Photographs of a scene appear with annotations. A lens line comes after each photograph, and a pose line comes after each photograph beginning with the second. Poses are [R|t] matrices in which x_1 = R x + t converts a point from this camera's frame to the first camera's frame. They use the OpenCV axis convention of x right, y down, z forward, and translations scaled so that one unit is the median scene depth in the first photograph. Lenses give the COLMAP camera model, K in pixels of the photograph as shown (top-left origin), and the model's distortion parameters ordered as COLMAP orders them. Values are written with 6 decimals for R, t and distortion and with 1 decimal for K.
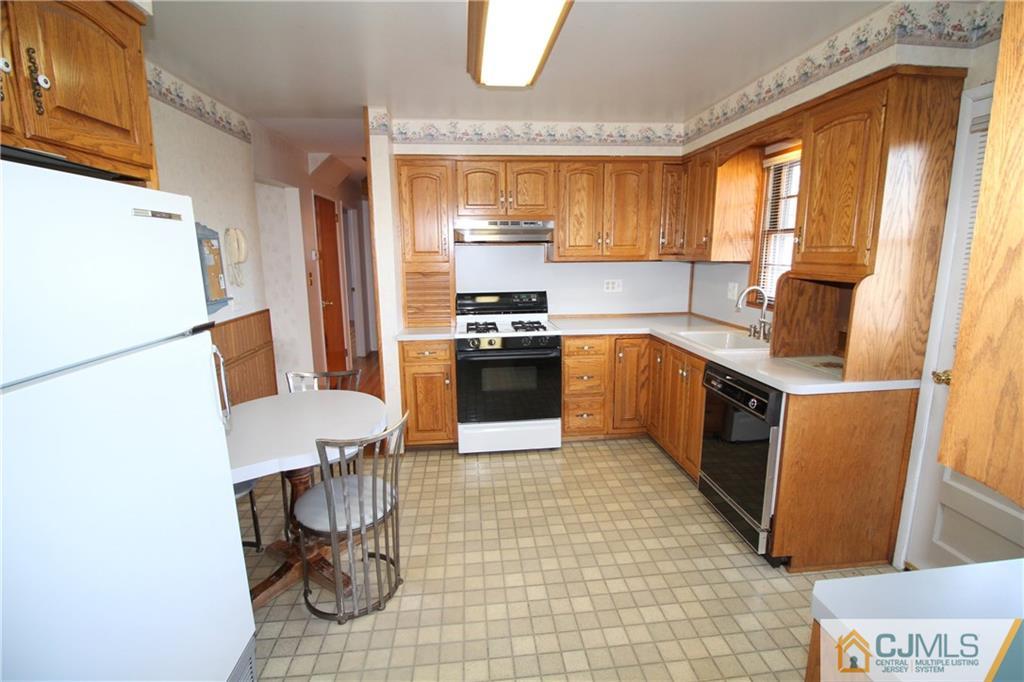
lens RADIAL K [[472.8, 0, 515.8], [0, 472.8, 341.6], [0, 0, 1]] dist [0.001581, -0.013764]
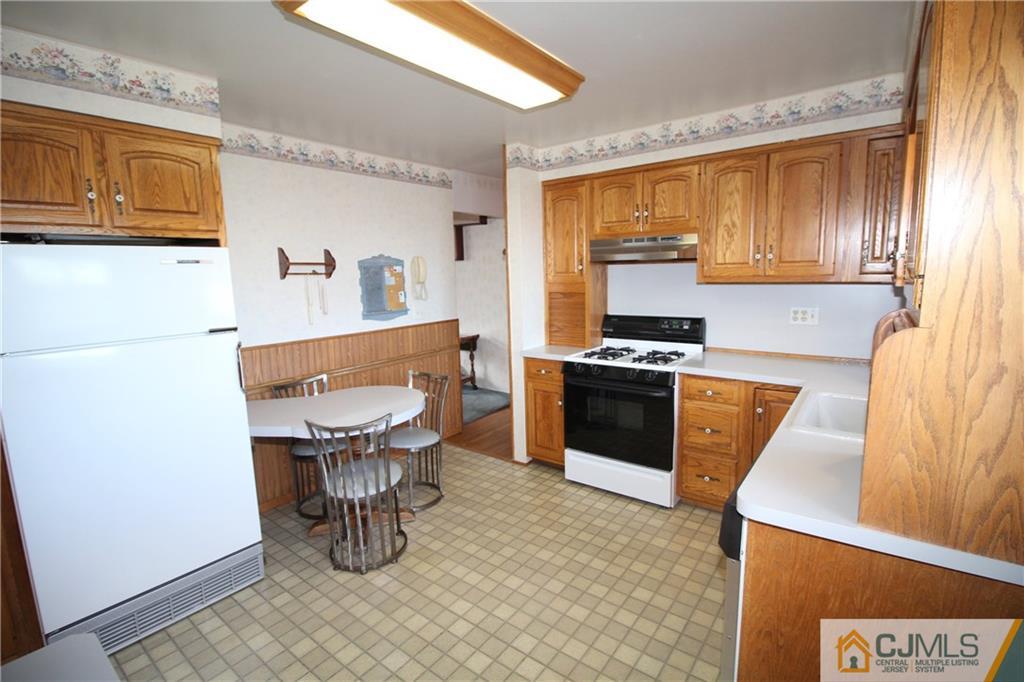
lens RADIAL K [[472.8, 0, 515.8], [0, 472.8, 341.6], [0, 0, 1]] dist [0.001581, -0.013764]
pose [[0.726812, 0.093876, -0.680391, 0.450159], [-0.110818, 0.993664, 0.018720, -0.051651], [0.677837, 0.061794, 0.732611, 0.202999]]
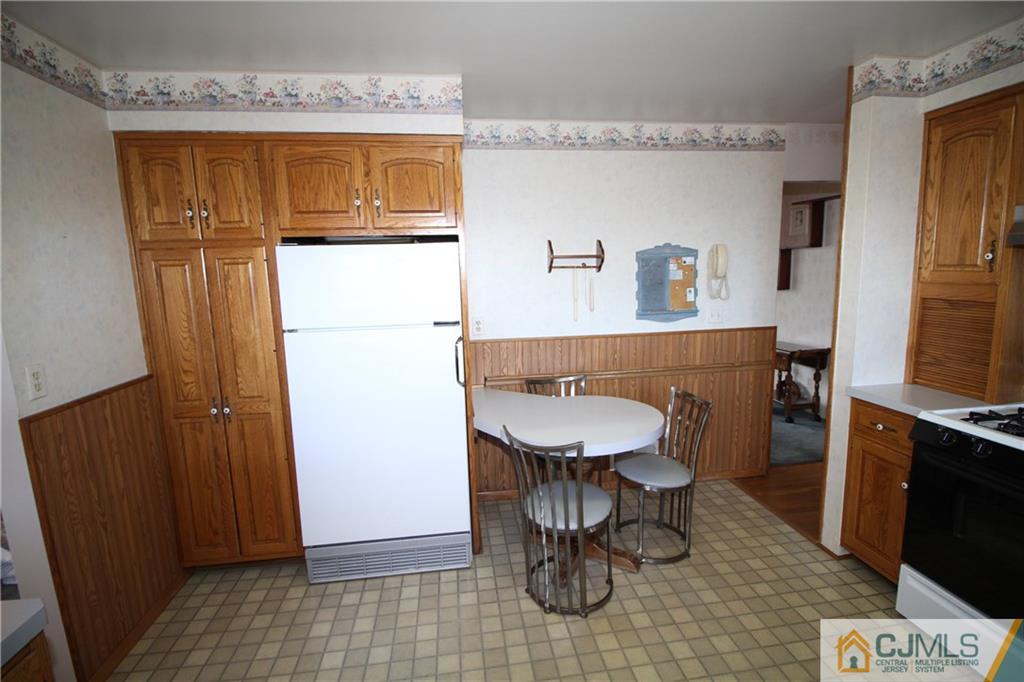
lens RADIAL K [[472.8, 0, 515.8], [0, 472.8, 341.6], [0, 0, 1]] dist [0.001581, -0.013764]
pose [[0.032880, 0.158264, -0.986849, 0.389279], [-0.160304, 0.975435, 0.151093, -0.101058], [0.986520, 0.153228, 0.057442, 0.459712]]
